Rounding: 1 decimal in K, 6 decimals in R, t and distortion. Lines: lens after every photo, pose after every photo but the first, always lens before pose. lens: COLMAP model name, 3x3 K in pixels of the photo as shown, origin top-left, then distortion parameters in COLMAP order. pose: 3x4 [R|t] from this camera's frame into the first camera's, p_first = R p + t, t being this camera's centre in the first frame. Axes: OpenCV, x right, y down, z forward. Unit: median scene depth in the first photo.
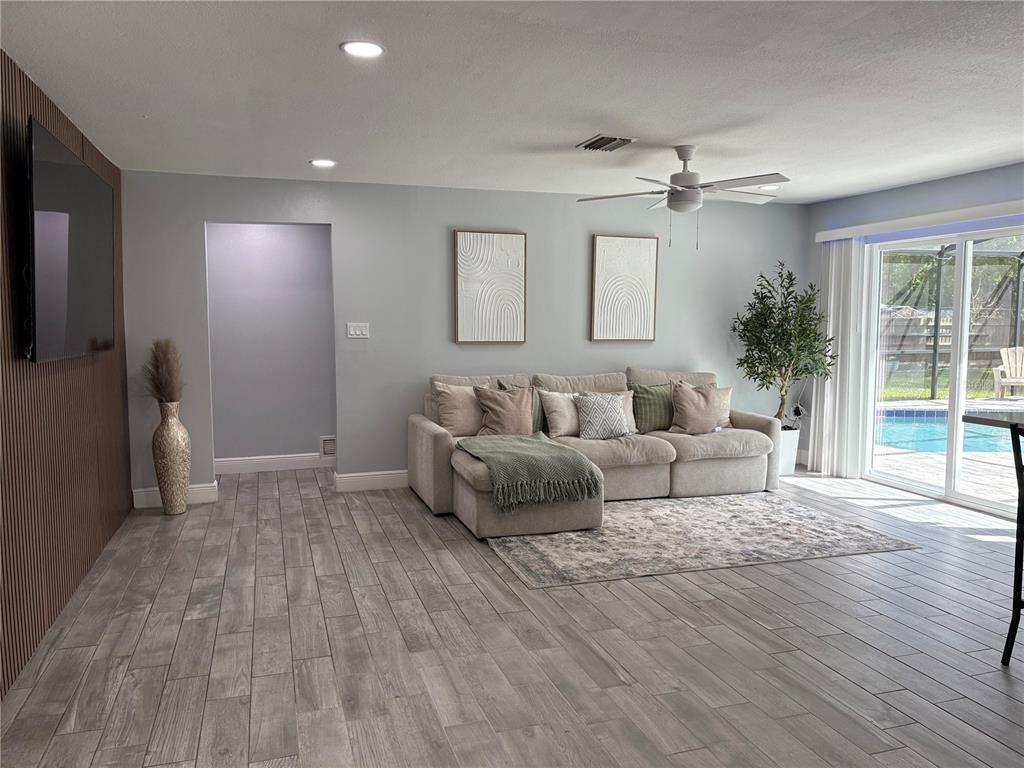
lens RADIAL K [[773.7, 0, 513.8], [0, 773.7, 385.8], [0, 0, 1]] dist [0.039310, -0.037124]
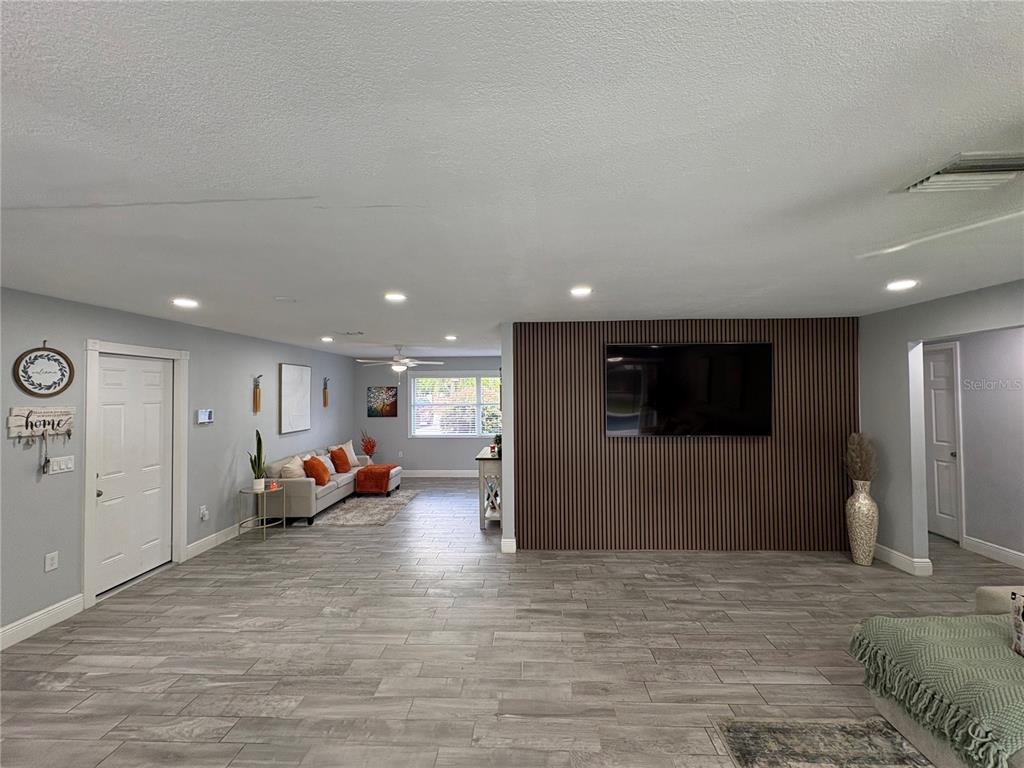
lens RADIAL K [[406.3, 0, 513.6], [0, 406.3, 381.2], [0, 0, 1]] dist [0.000150, 0.000541]
pose [[-0.343875, -0.021107, -0.938778, 0.543501], [-0.073513, 0.997284, 0.004506, -0.136488], [0.936133, 0.070562, -0.344493, 0.815607]]
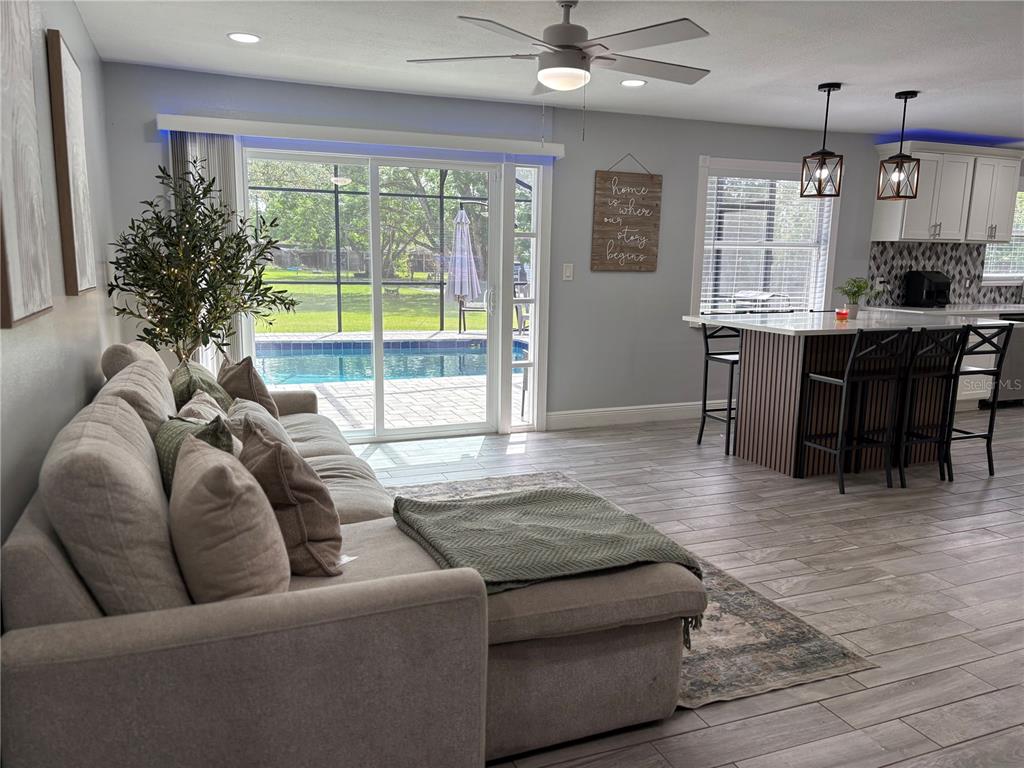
lens RADIAL K [[773.7, 0, 506.4], [0, 773.7, 381.8], [0, 0, 1]] dist [0.039310, -0.037124]
pose [[-0.072389, -0.166757, 0.983337, -0.512098], [0.071534, 0.982517, 0.171884, -0.102649], [-0.994808, 0.082784, -0.059195, 1.192222]]
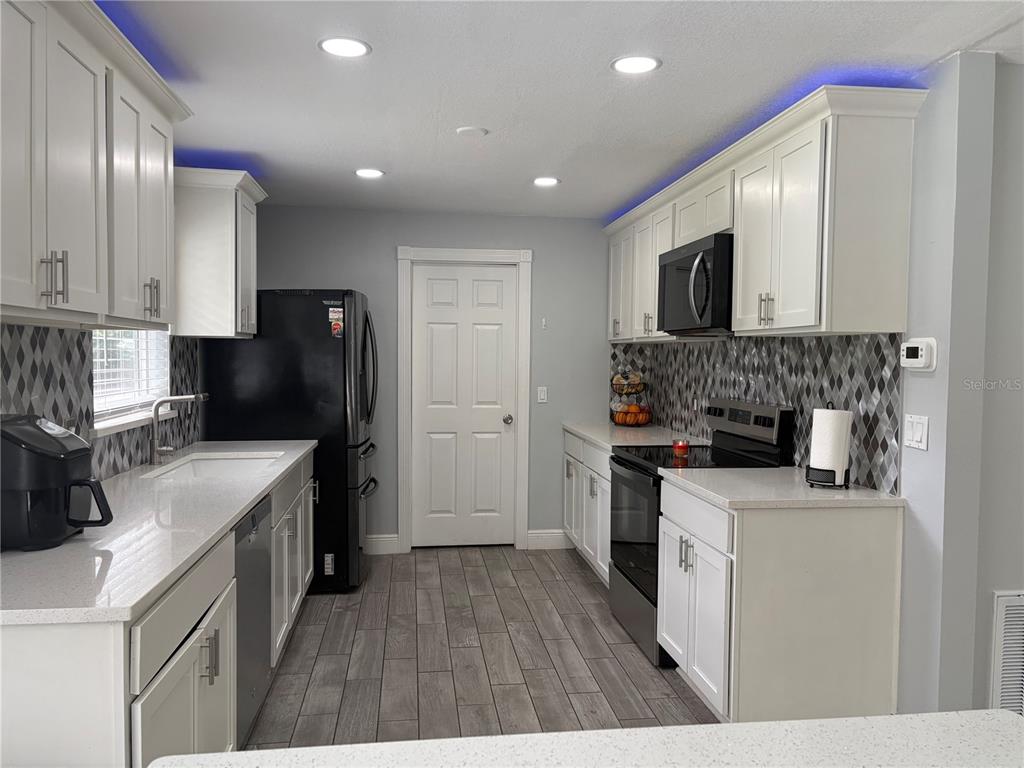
lens RADIAL K [[773.7, 0, 507.7], [0, 773.7, 388.8], [0, 0, 1]] dist [0.039310, -0.037124]
pose [[-0.982300, -0.015070, 0.186710, 0.675650], [0.009421, 0.991522, 0.129599, -0.063351], [-0.187080, 0.129064, -0.973829, 0.605010]]
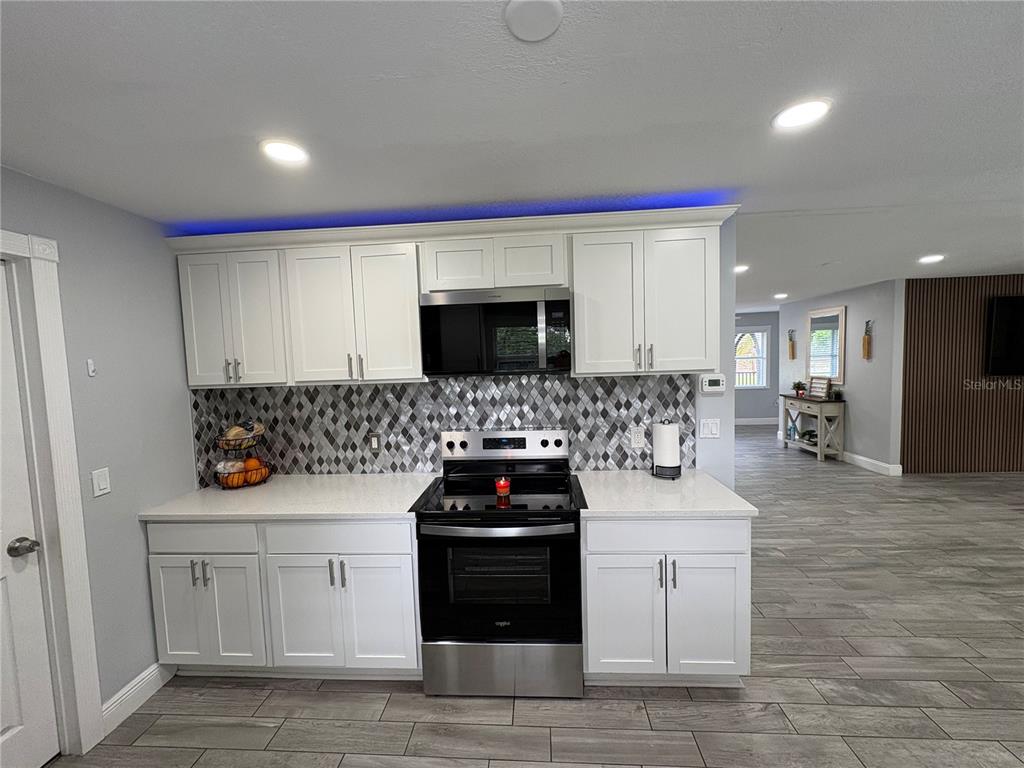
lens RADIAL K [[406.3, 0, 508.3], [0, 406.3, 384.5], [0, 0, 1]] dist [0.000150, 0.000541]
pose [[-0.370090, 0.076854, -0.925811, 1.075768], [-0.046669, 0.993776, 0.101152, -0.049111], [0.927823, 0.080642, -0.364200, -0.103845]]
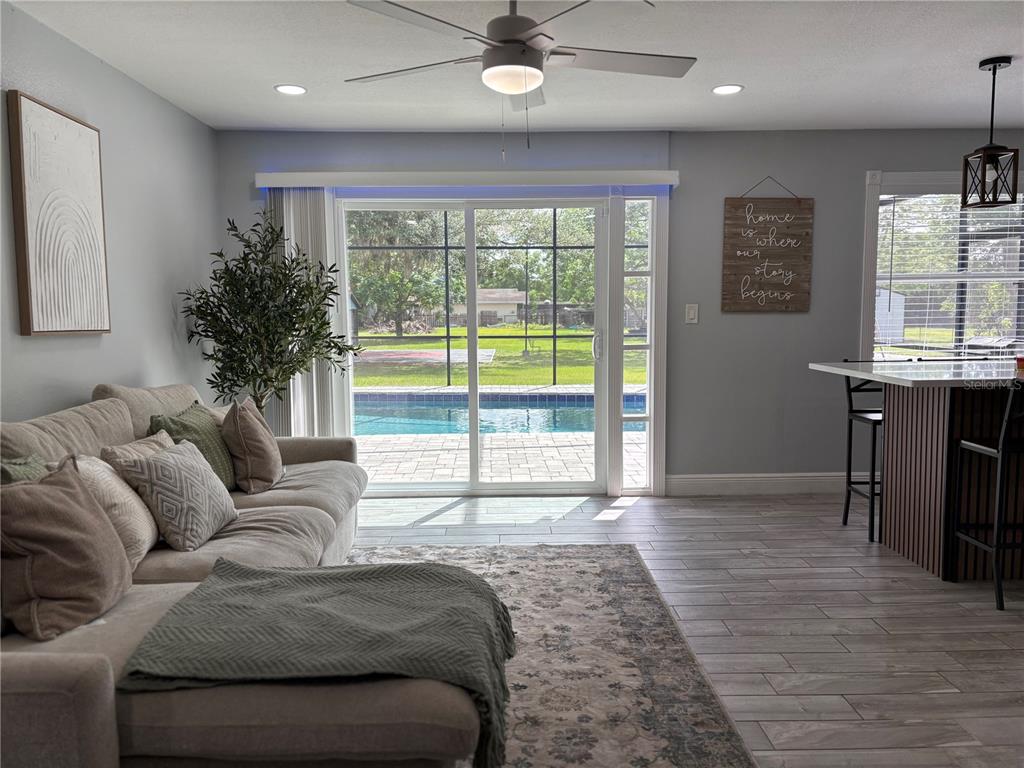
lens RADIAL K [[773.7, 0, 514.2], [0, 773.7, 383.5], [0, 0, 1]] dist [0.039310, -0.037124]
pose [[0.284872, -0.095333, 0.953813, -0.371487], [0.092044, 0.993165, 0.071776, -0.056075], [-0.954136, 0.067345, 0.291700, 0.910281]]
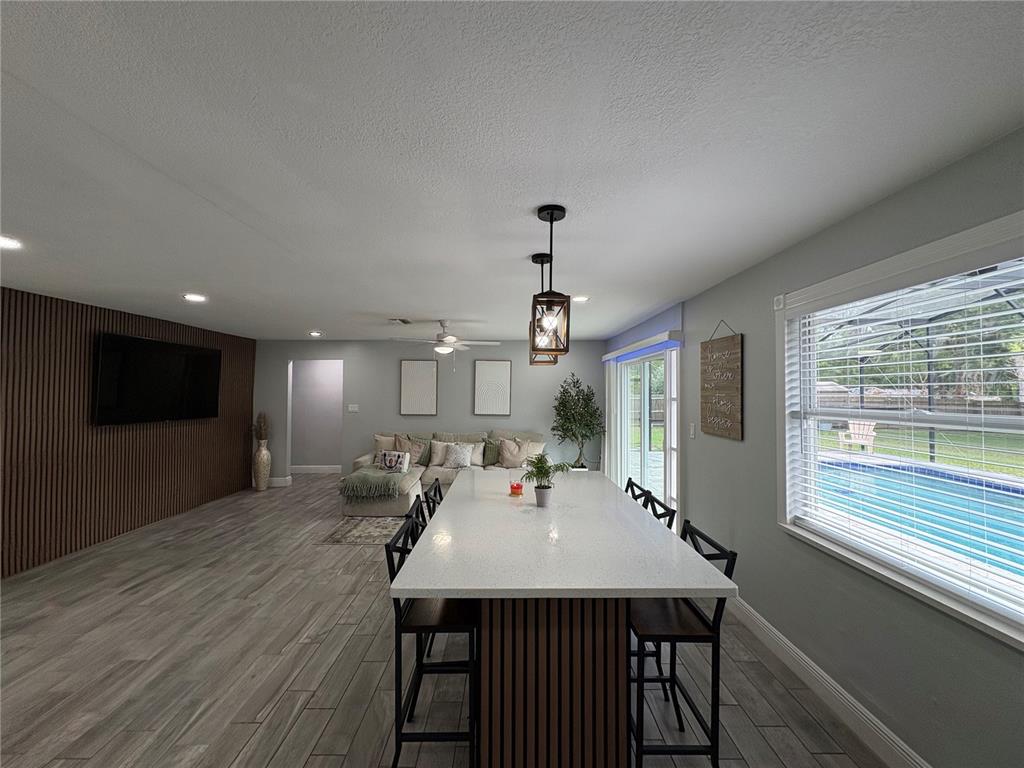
lens RADIAL K [[406.3, 0, 512.7], [0, 406.3, 380.2], [0, 0, 1]] dist [0.000150, 0.000541]
pose [[0.955028, -0.004408, -0.296484, 0.736617], [-0.030414, 0.993160, -0.112735, -0.049793], [0.294953, 0.116682, 0.948361, 0.098914]]
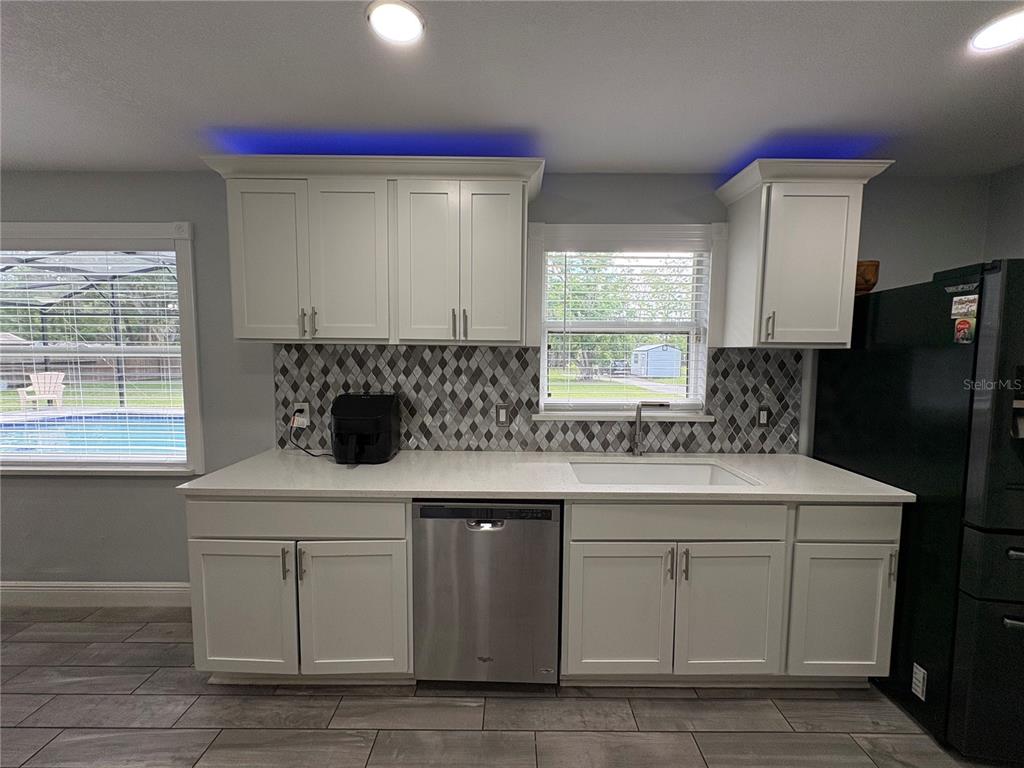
lens RADIAL K [[406.3, 0, 511.5], [0, 406.3, 383.3], [0, 0, 1]] dist [0.000150, 0.000541]
pose [[0.309242, -0.067642, 0.948575, 0.657377], [0.073666, 0.996174, 0.047021, -0.011022], [-0.948126, 0.055336, 0.313041, -0.104526]]
